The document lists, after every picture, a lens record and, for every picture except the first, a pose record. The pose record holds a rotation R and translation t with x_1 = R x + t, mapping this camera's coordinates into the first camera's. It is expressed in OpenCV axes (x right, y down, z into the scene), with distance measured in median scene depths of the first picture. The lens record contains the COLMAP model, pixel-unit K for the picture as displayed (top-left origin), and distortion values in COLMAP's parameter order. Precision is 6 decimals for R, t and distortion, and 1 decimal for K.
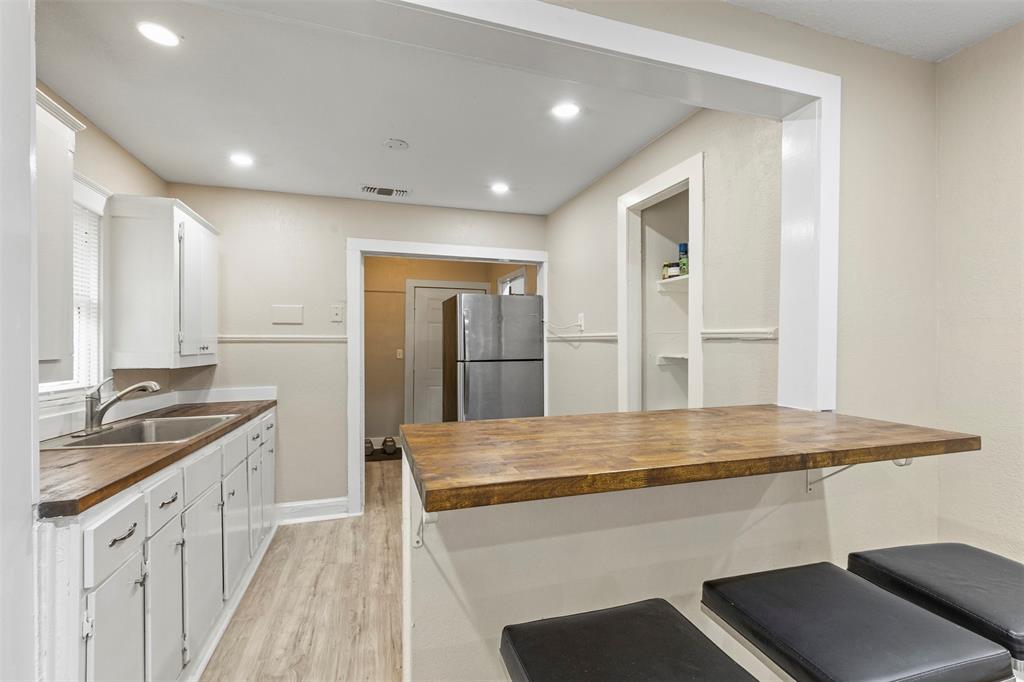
lens RADIAL K [[457.5, 0, 518.2], [0, 457.5, 346.4], [0, 0, 1]] dist [0.012847, -0.006757]
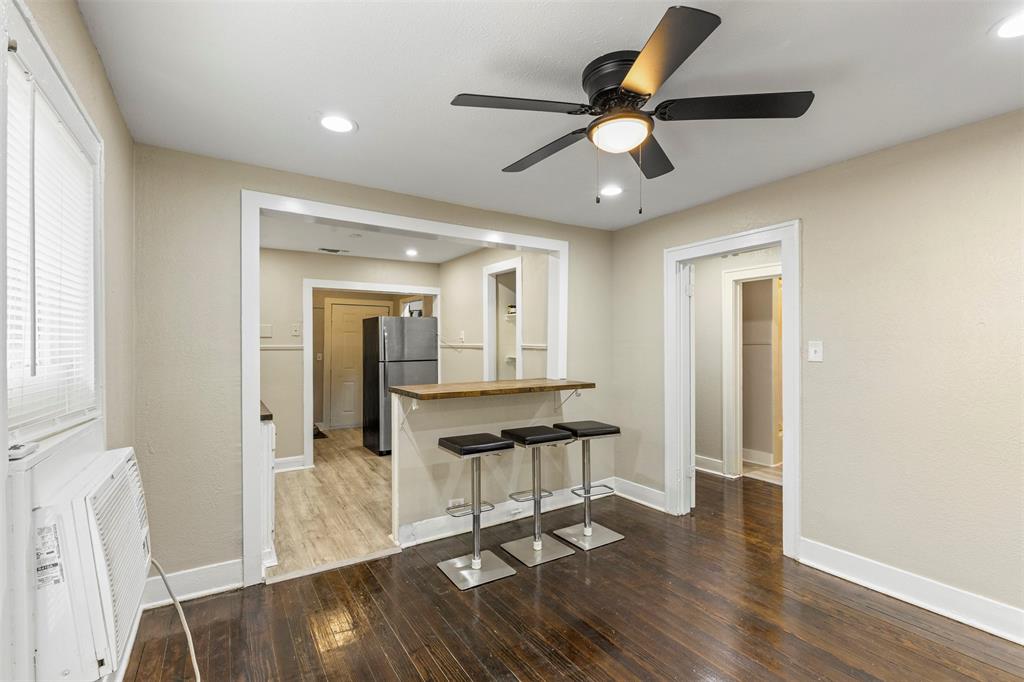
lens RADIAL K [[457.5, 0, 518.2], [0, 457.5, 346.4], [0, 0, 1]] dist [0.012847, -0.006757]
pose [[0.967648, -0.004434, 0.252267, -0.083487], [0.004857, 0.999988, -0.001053, -0.015799], [-0.252259, 0.002244, 0.967657, -0.637432]]
